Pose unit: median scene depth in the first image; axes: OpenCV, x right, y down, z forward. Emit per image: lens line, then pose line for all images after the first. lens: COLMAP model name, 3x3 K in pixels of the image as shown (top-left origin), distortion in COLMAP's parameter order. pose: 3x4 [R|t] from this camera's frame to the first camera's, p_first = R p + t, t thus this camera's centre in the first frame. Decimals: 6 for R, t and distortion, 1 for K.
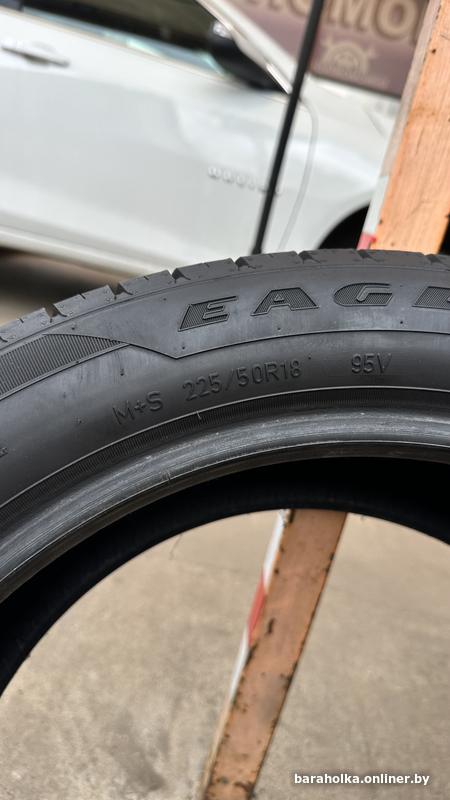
lens RADIAL K [[593.3, 0, 225.0], [0, 593.3, 400.0], [0, 0, 1]] dist [0.000135, -0.048994]
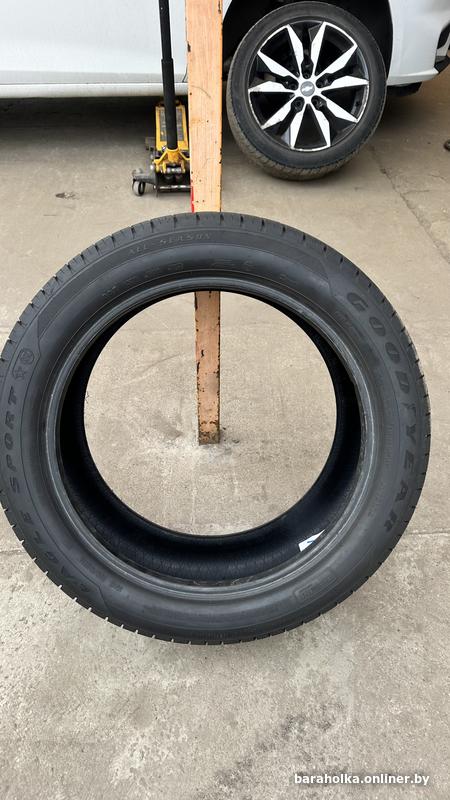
lens RADIAL K [[621.7, 0, 225.0], [0, 621.7, 400.0], [0, 0, 1]] dist [0.103522, -0.128376]
pose [[0.969565, -0.232522, -0.076657, 0.236132], [0.243723, 0.886885, 0.392472, -0.286215], [-0.023272, -0.399210, 0.916564, -0.969759]]
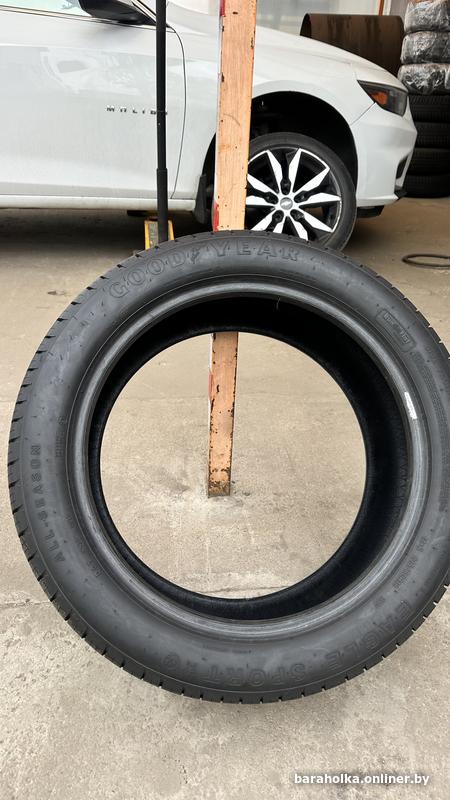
lens RADIAL K [[621.7, 0, 225.0], [0, 621.7, 400.0], [0, 0, 1]] dist [0.103522, -0.128376]
pose [[0.967766, -0.245646, 0.055557, -0.027866], [0.232568, 0.956309, 0.177160, 0.015949], [-0.096648, -0.158528, 0.982613, -1.006377]]
